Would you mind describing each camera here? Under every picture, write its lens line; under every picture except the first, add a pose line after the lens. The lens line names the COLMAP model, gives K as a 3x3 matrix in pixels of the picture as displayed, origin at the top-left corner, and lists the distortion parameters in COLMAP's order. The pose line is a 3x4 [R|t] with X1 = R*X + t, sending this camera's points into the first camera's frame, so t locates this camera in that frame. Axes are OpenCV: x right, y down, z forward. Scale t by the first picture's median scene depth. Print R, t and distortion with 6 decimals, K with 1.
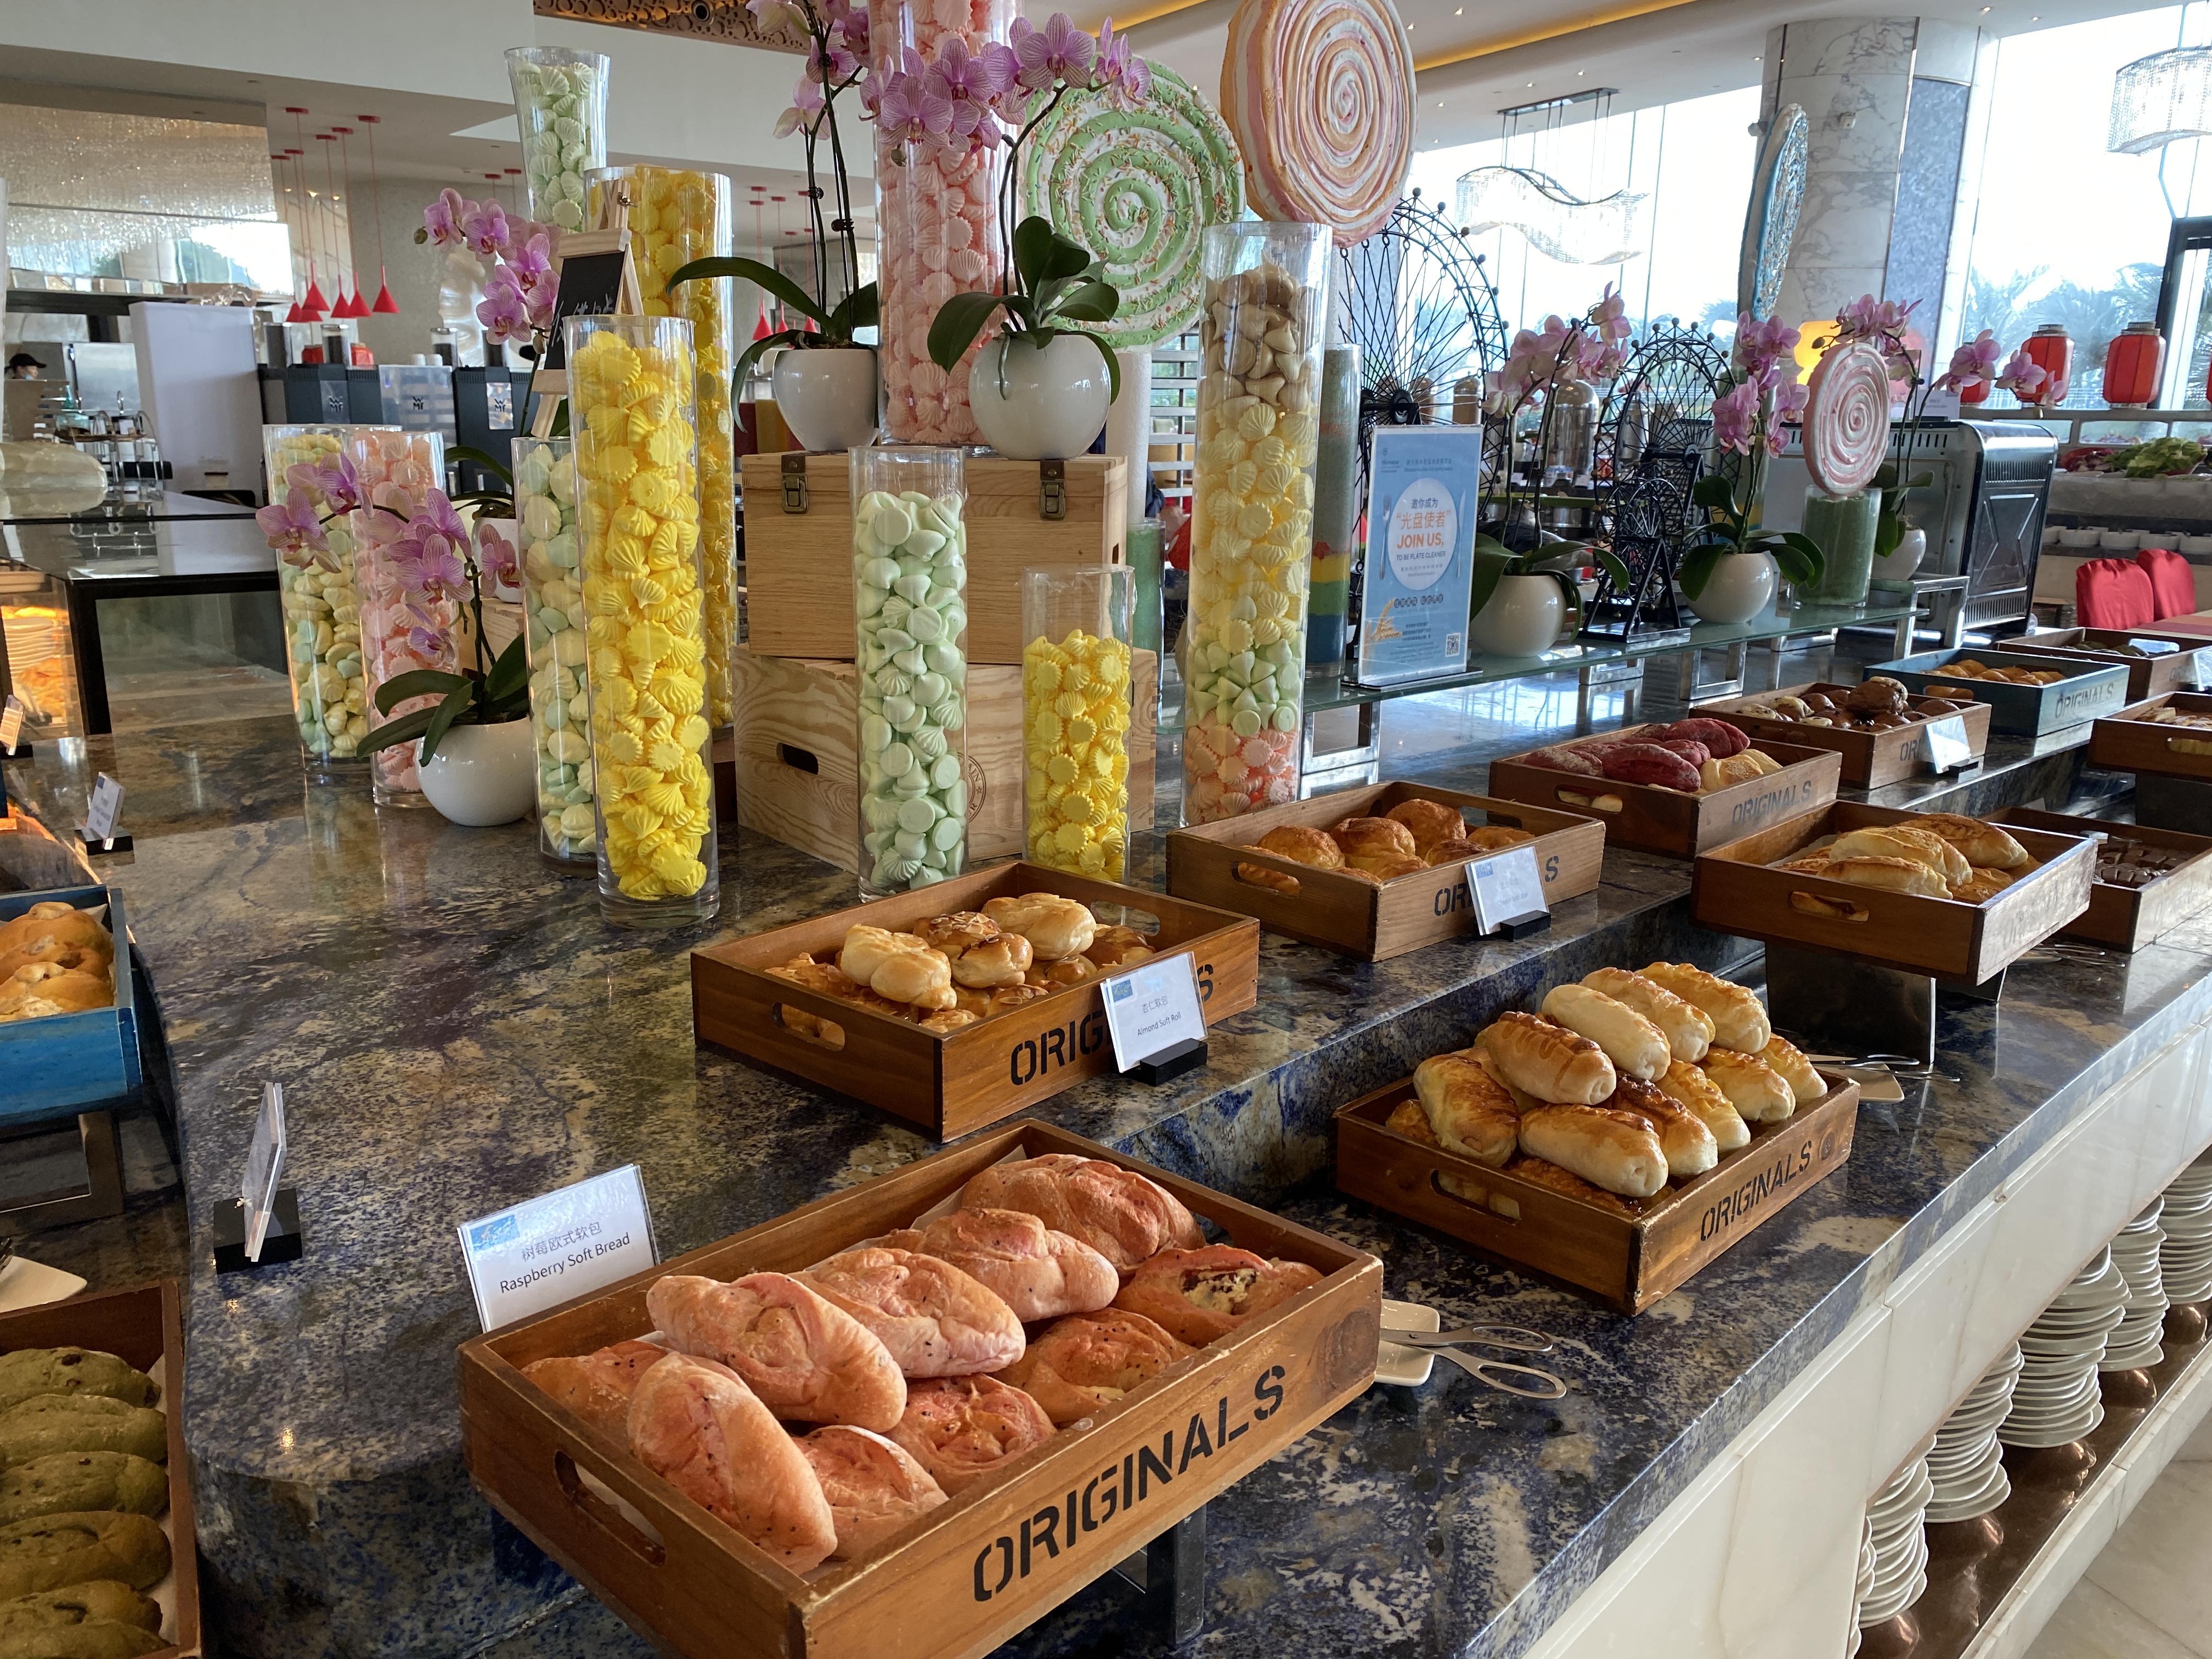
lens RADIAL K [[1681.6, 0, 1129.6], [0, 1681.6, 839.3], [0, 0, 1]] dist [0.044017, -0.009722]
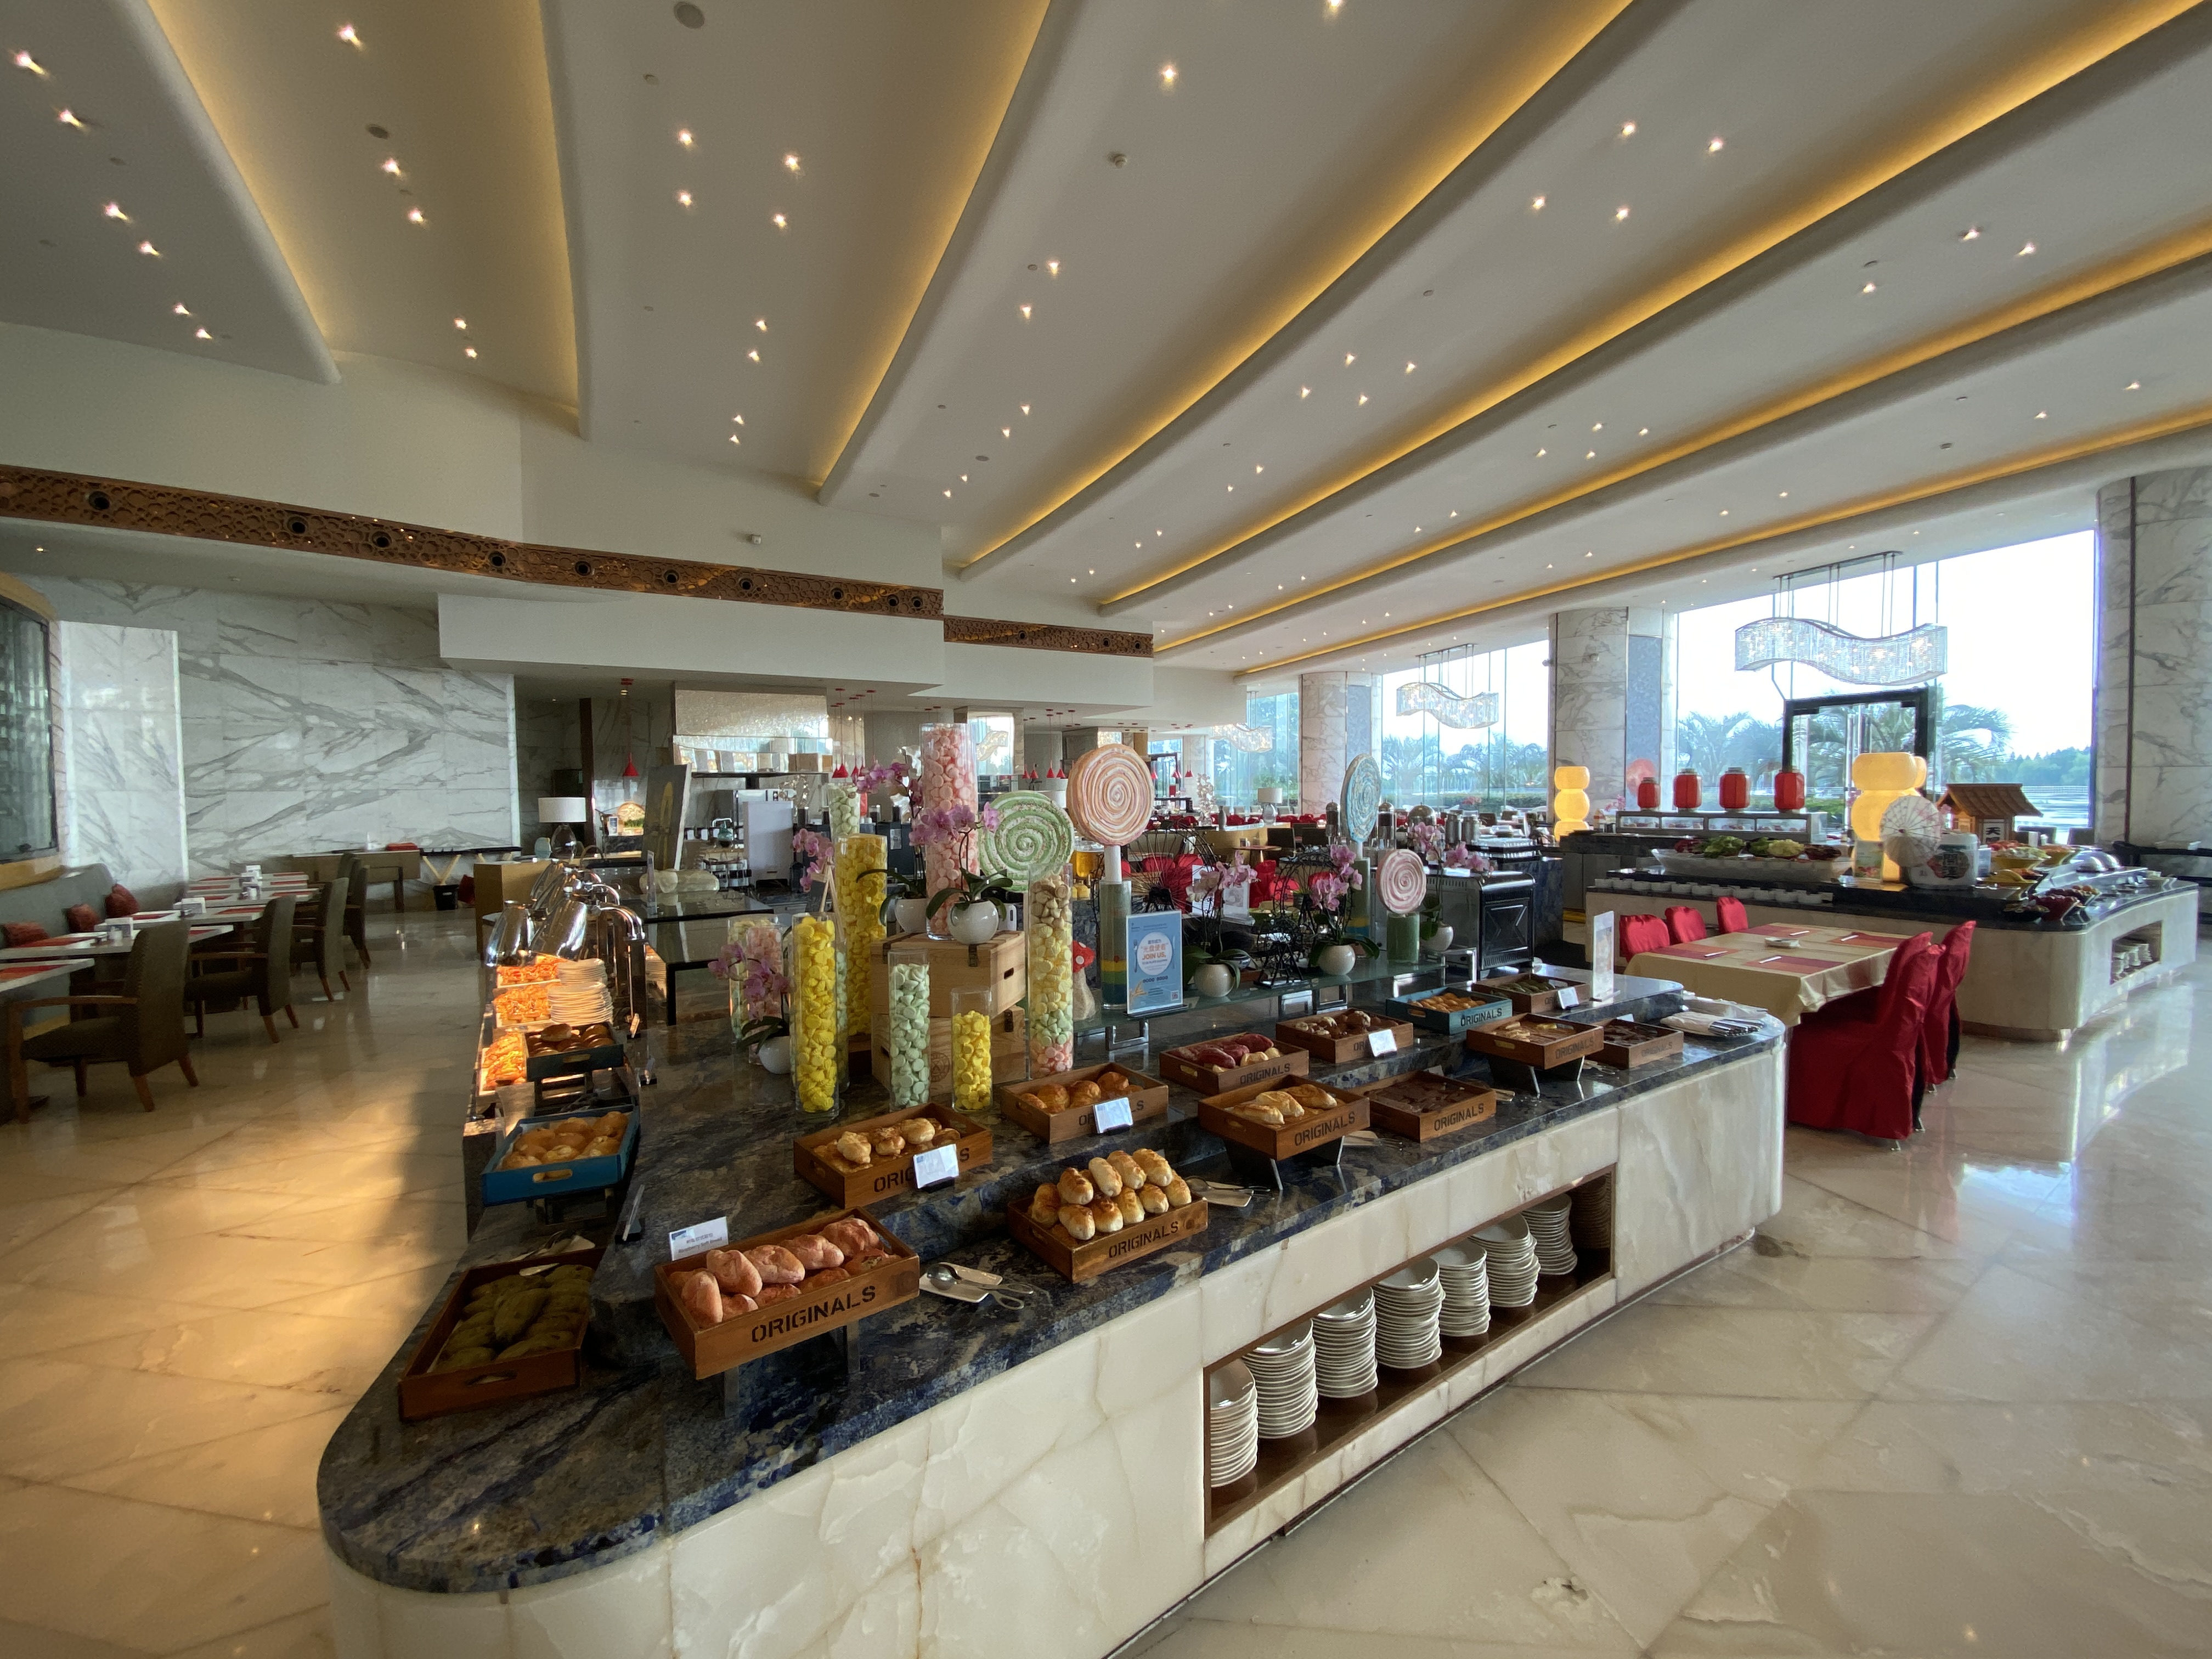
lens RADIAL K [[892.2, 0, 1126.8], [0, 892.2, 831.4], [0, 0, 1]] dist [0.003389, -0.002088]
pose [[0.990919, -0.015692, -0.133544, 0.468006], [-0.012609, 0.977946, -0.208477, -0.124232], [0.133870, 0.208268, 0.968867, -0.495583]]
